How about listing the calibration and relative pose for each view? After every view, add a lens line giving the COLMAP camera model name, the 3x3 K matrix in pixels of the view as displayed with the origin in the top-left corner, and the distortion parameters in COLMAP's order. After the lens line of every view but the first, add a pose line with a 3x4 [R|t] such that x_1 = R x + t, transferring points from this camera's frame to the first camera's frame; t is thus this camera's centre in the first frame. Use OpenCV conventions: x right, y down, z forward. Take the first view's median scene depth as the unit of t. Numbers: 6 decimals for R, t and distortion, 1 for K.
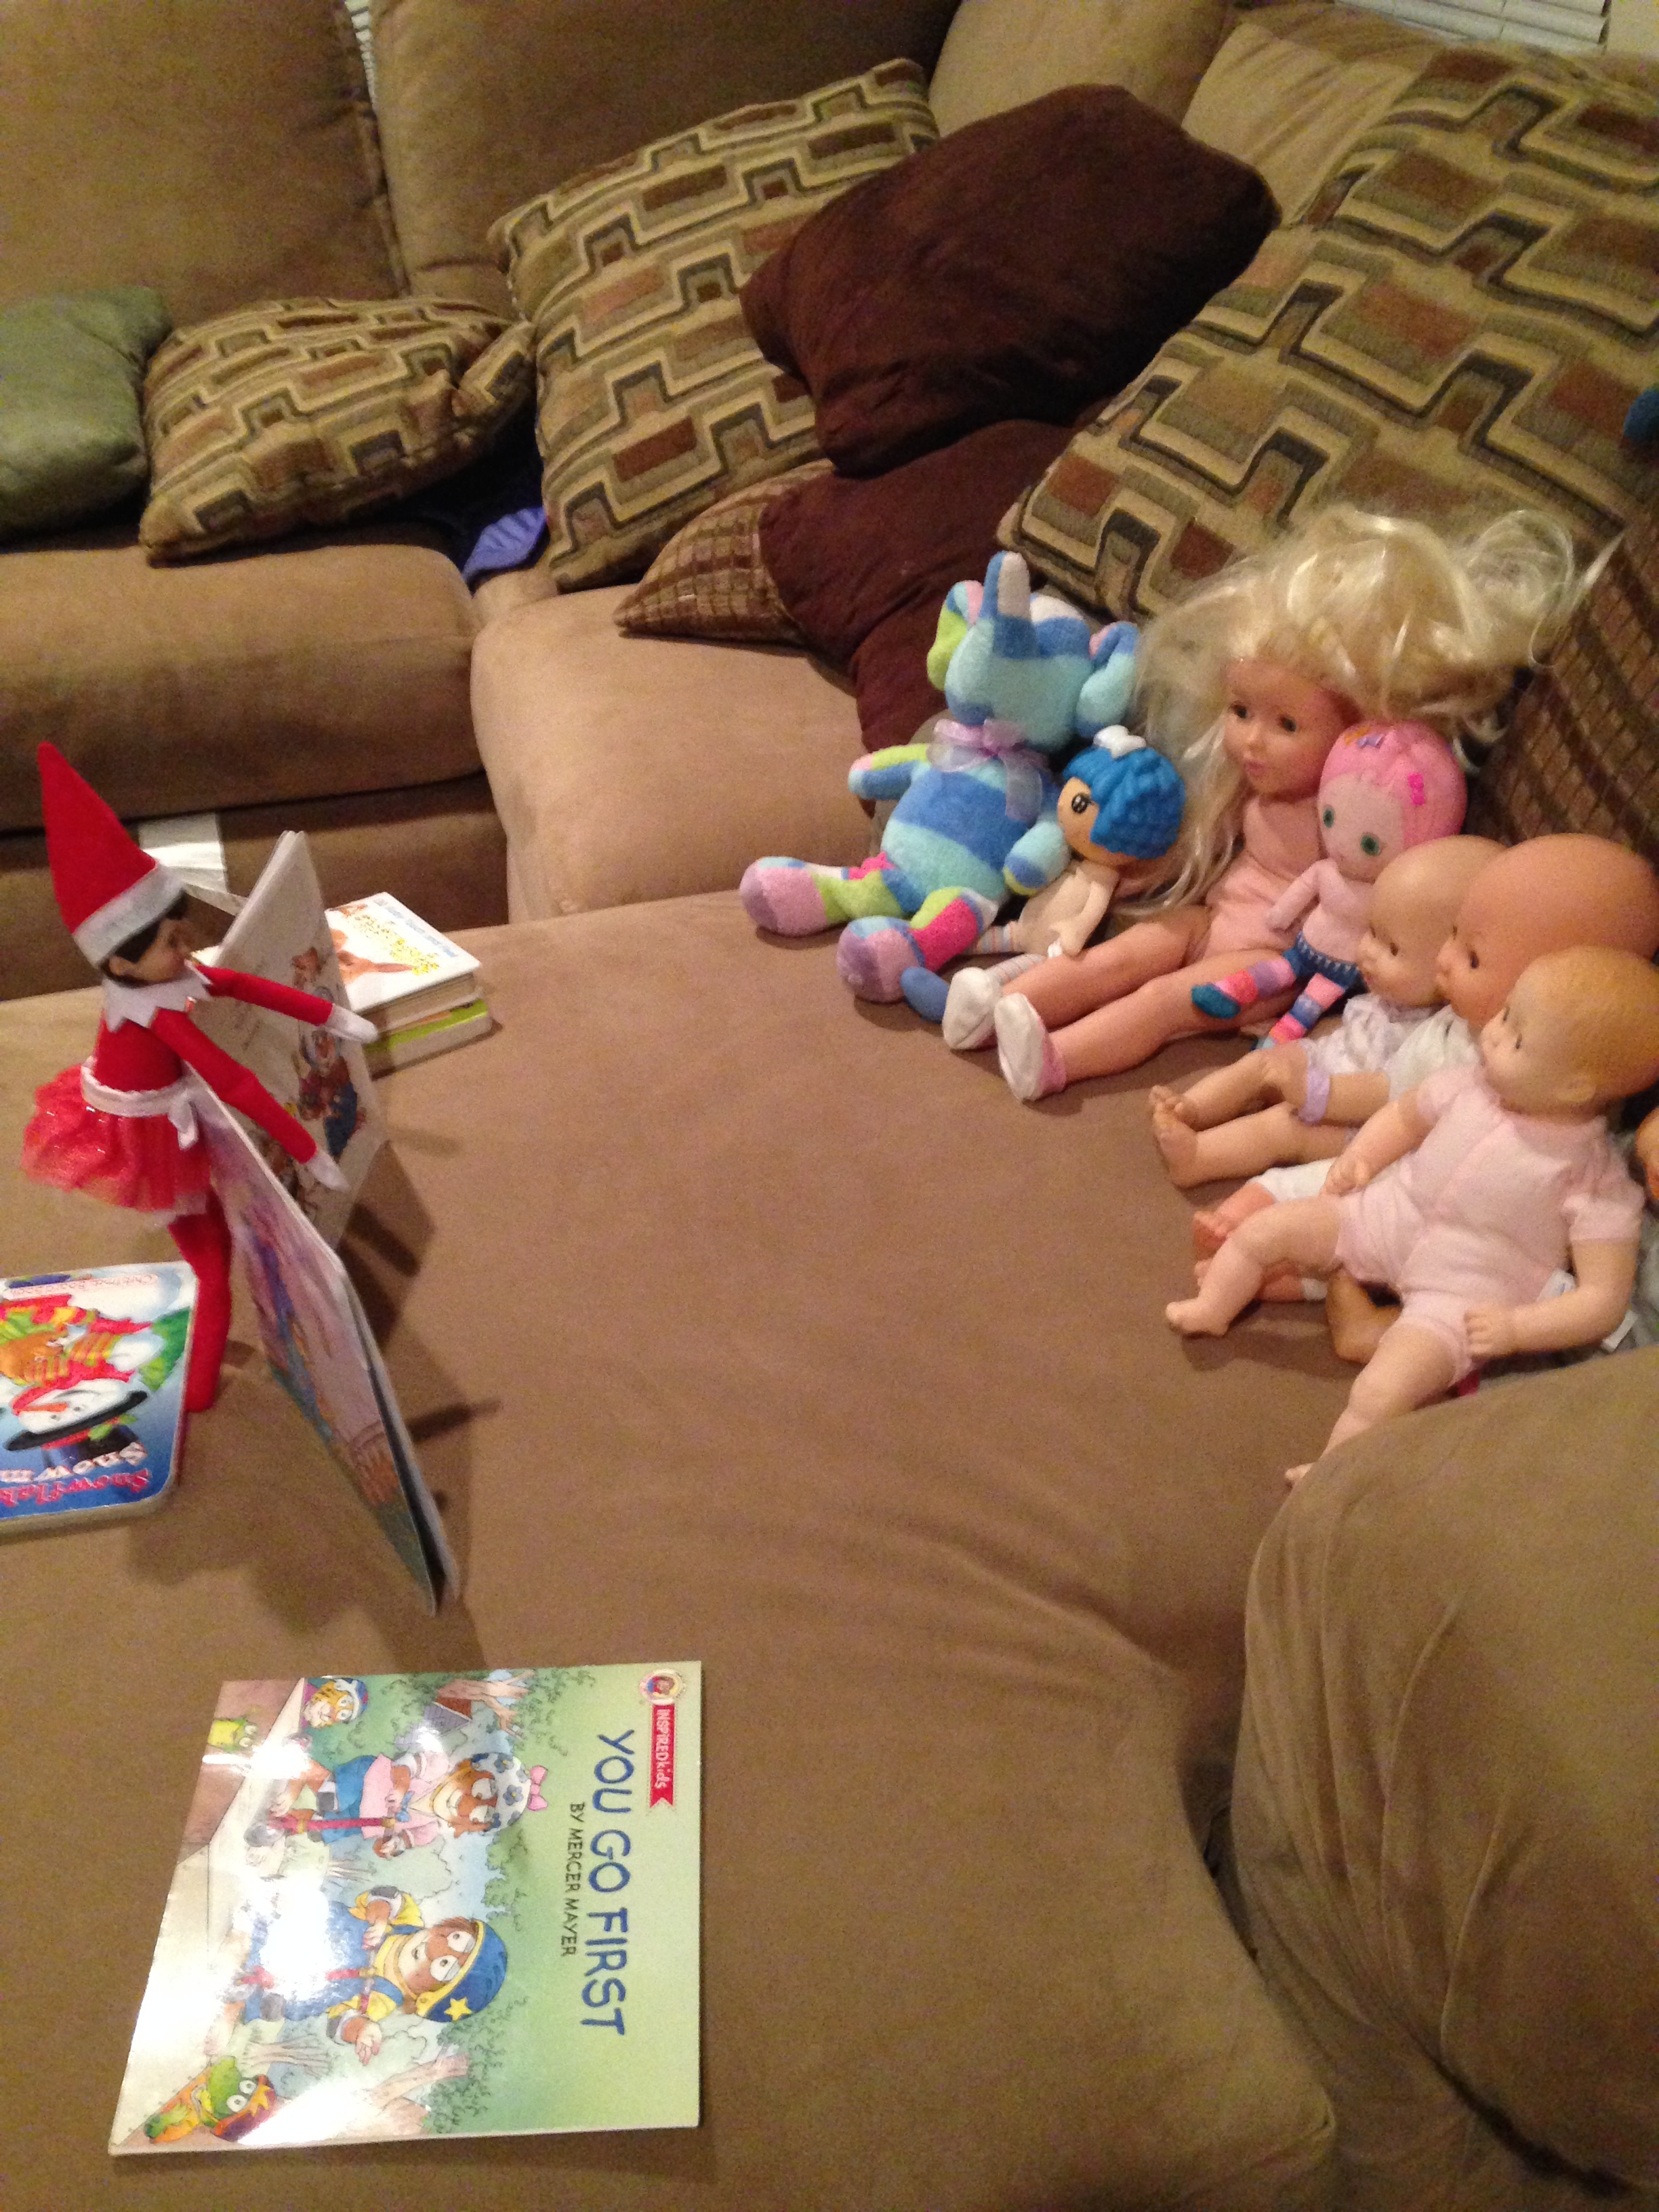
lens RADIAL K [[2008.9, 0, 841.1], [0, 2008.9, 1108.6], [0, 0, 1]] dist [0.066899, -0.002602]
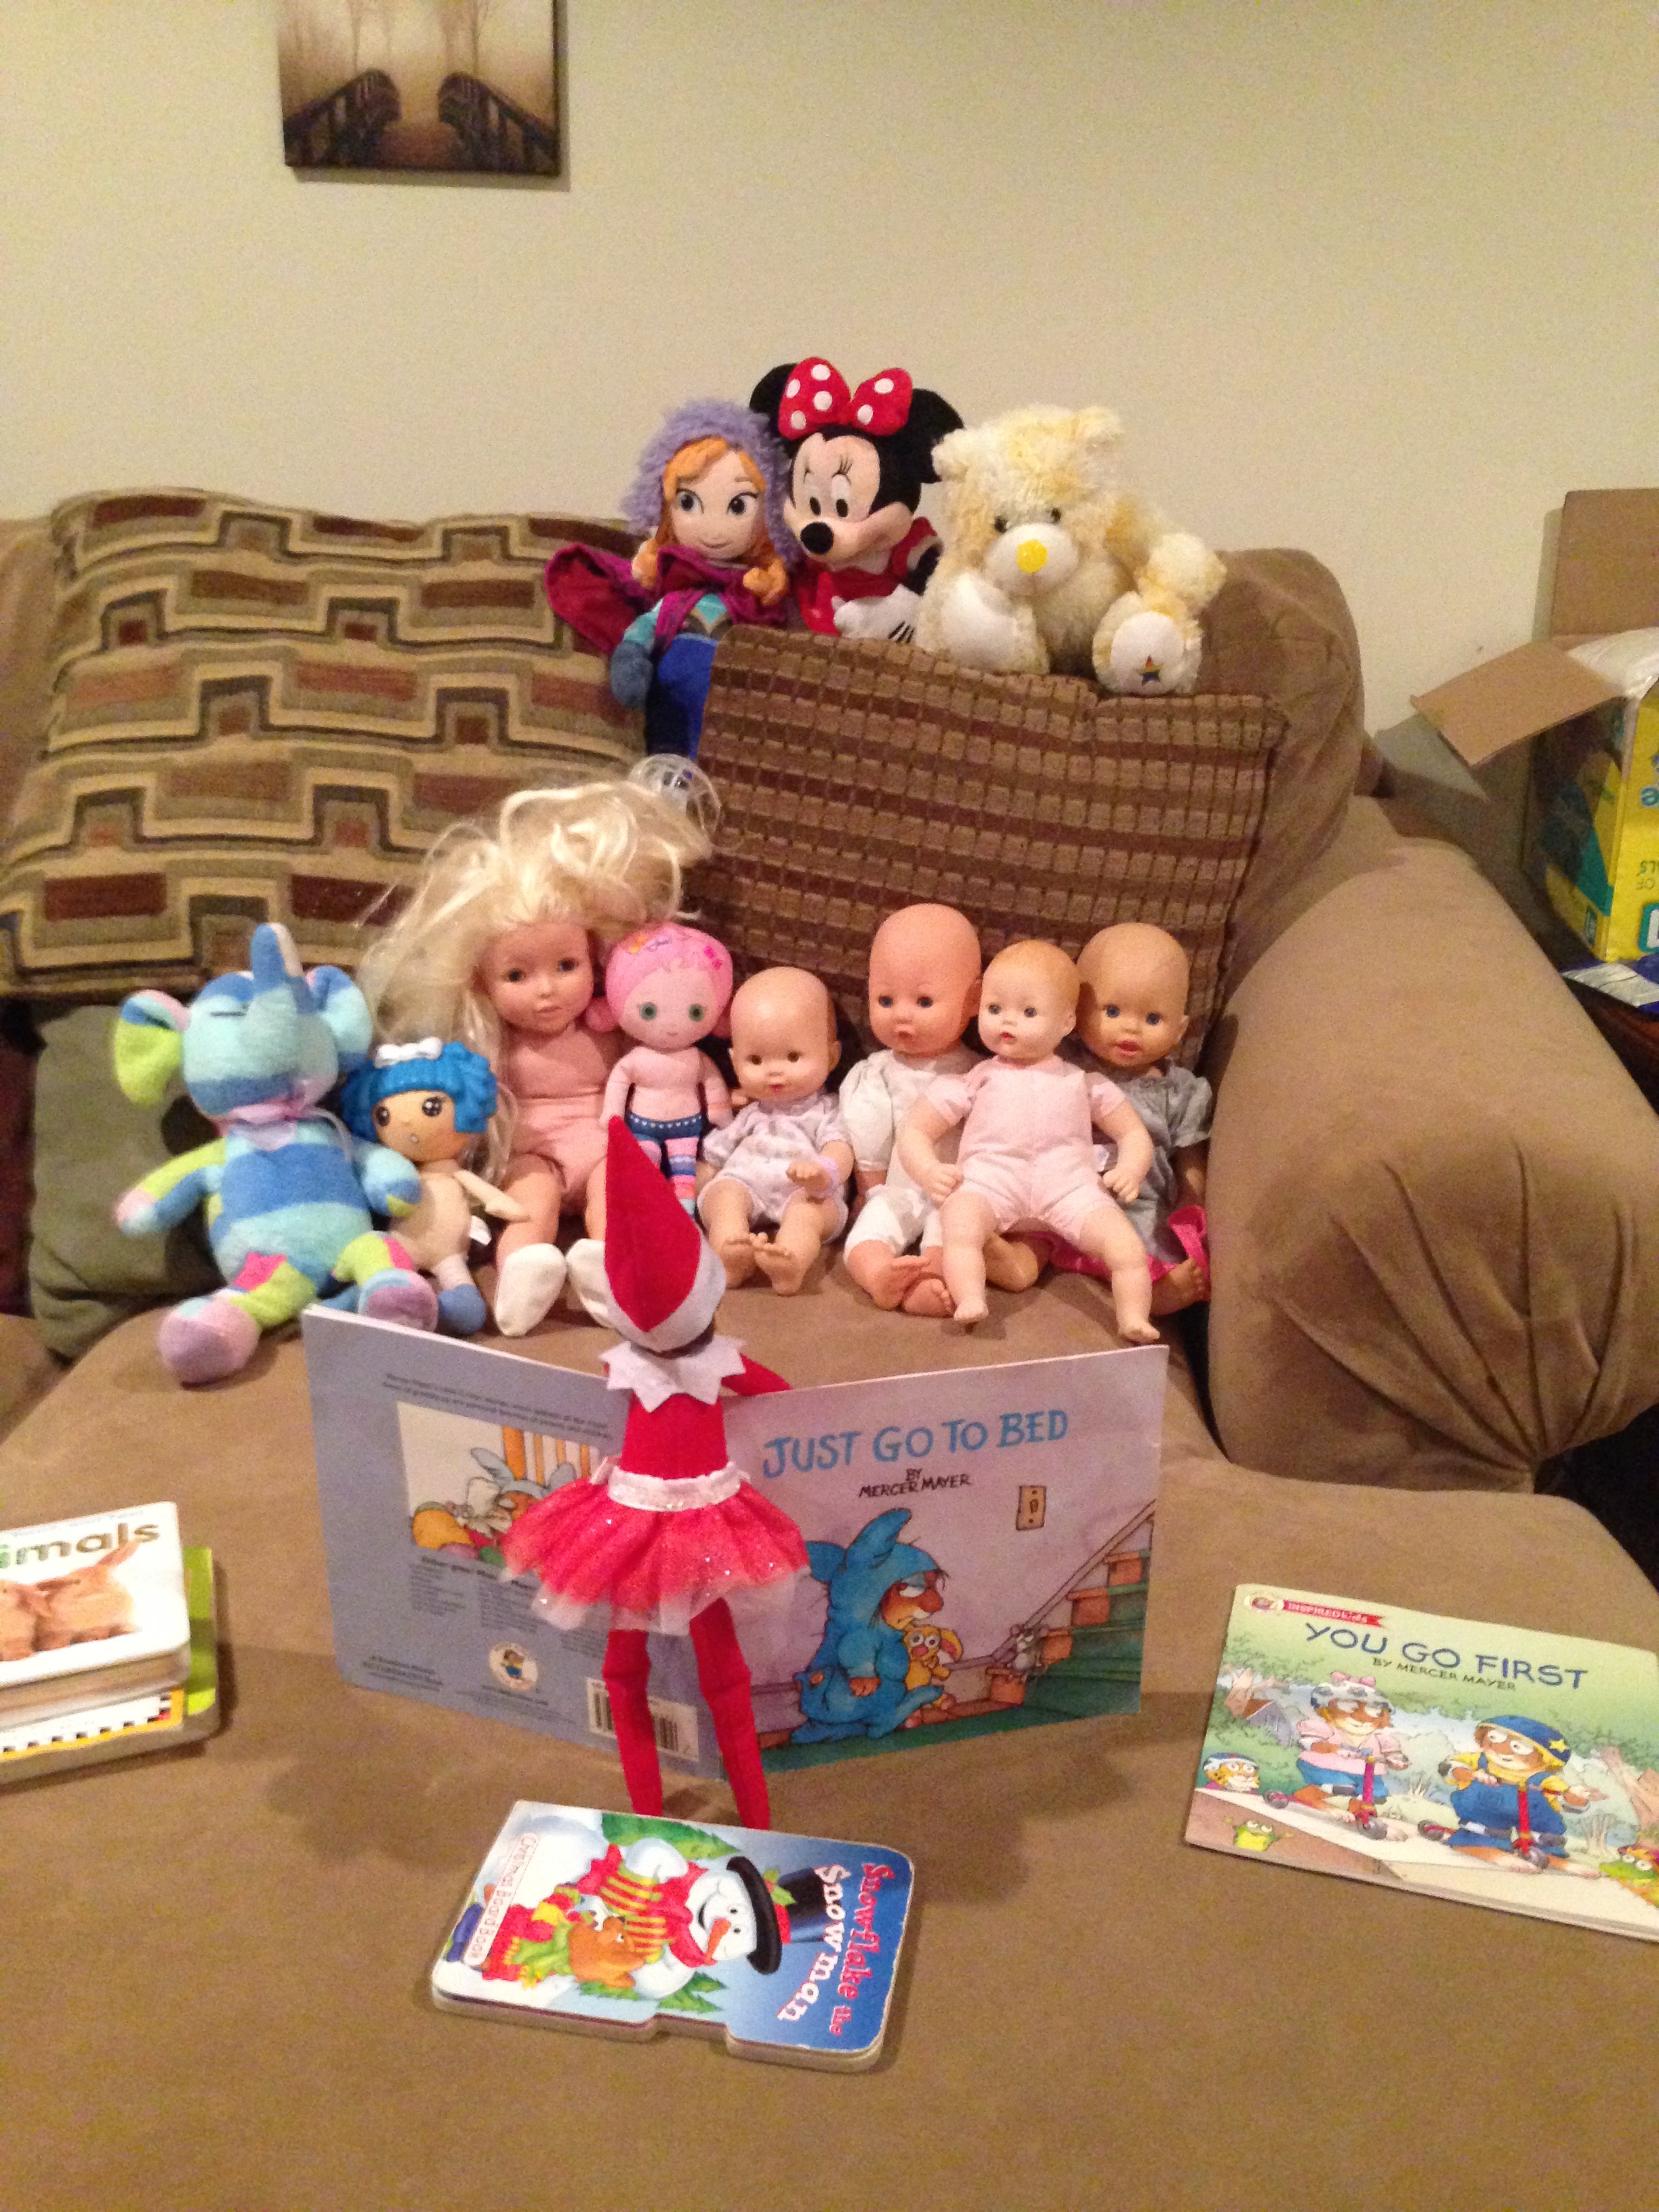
lens RADIAL K [[2008.9, 0, 841.1], [0, 2008.9, 1108.6], [0, 0, 1]] dist [0.066899, -0.002602]
pose [[0.344427, -0.325020, 0.880756, -0.991121], [0.533475, 0.839733, 0.101261, -0.188772], [-0.772512, 0.434984, 0.462617, 0.443530]]
